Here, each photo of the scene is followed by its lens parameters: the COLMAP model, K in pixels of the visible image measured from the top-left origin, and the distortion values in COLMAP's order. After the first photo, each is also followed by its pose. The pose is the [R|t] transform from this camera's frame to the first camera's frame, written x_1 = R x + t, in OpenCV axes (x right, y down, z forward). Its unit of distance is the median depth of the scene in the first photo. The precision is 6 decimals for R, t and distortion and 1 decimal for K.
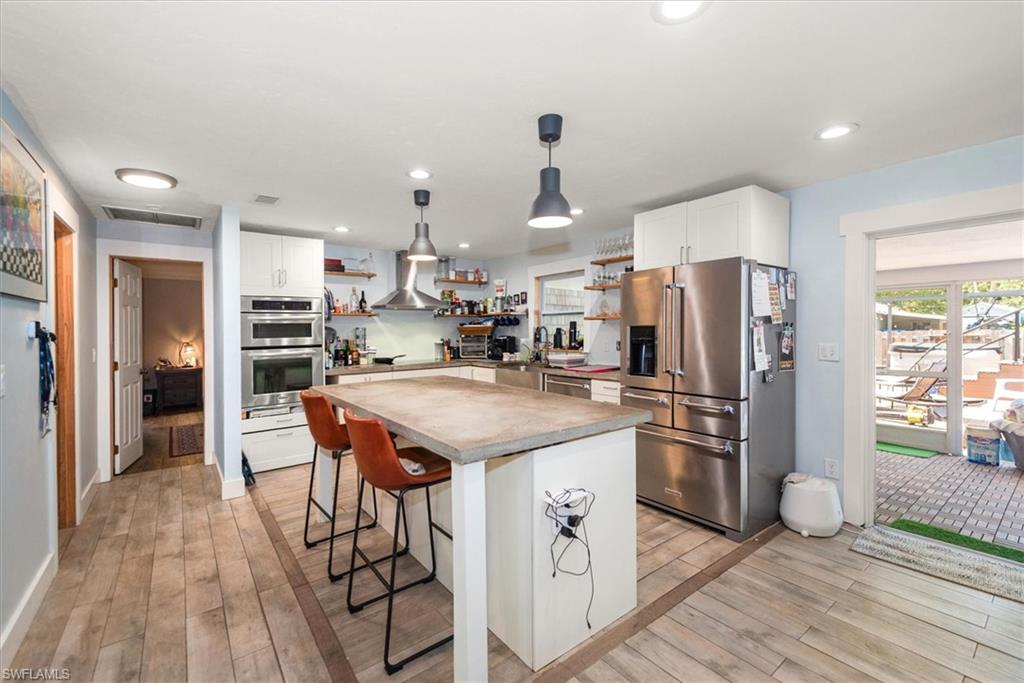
lens RADIAL K [[424.1, 0, 497.0], [0, 424.1, 336.8], [0, 0, 1]] dist [0.013339, -0.001439]
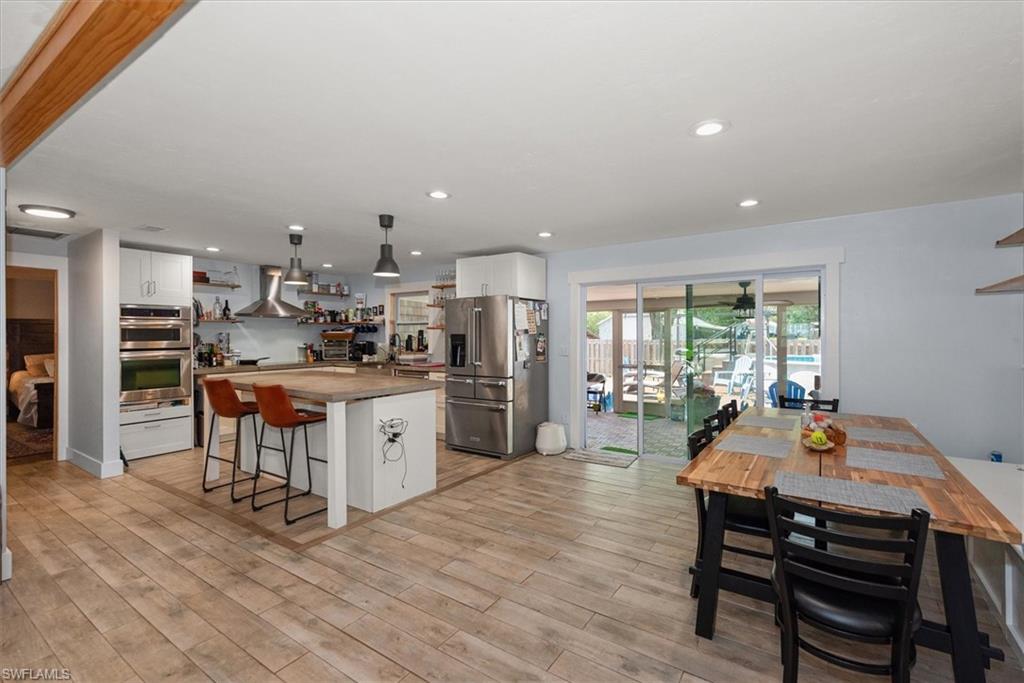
lens RADIAL K [[448.6, 0, 532.7], [0, 448.6, 343.7], [0, 0, 1]] dist [0.015619, -0.002457]
pose [[0.934571, 0.002218, 0.355771, 0.015278], [-0.001552, 0.999996, -0.002157, 0.009968], [-0.355774, 0.001463, 0.934571, -0.483880]]
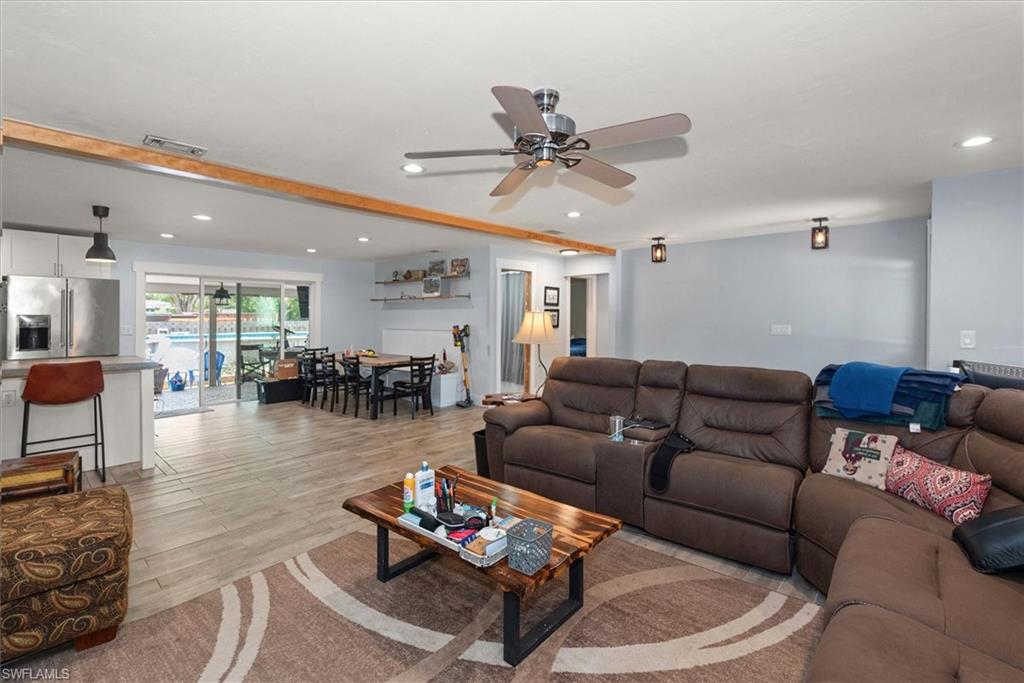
lens RADIAL K [[448.6, 0, 504.0], [0, 448.6, 310.8], [0, 0, 1]] dist [0.015619, -0.002457]
pose [[-0.190319, 0.025035, 0.981403, -1.169031], [0.021364, 0.999544, -0.021355, 0.022518], [-0.981490, 0.016902, -0.190767, -0.205707]]
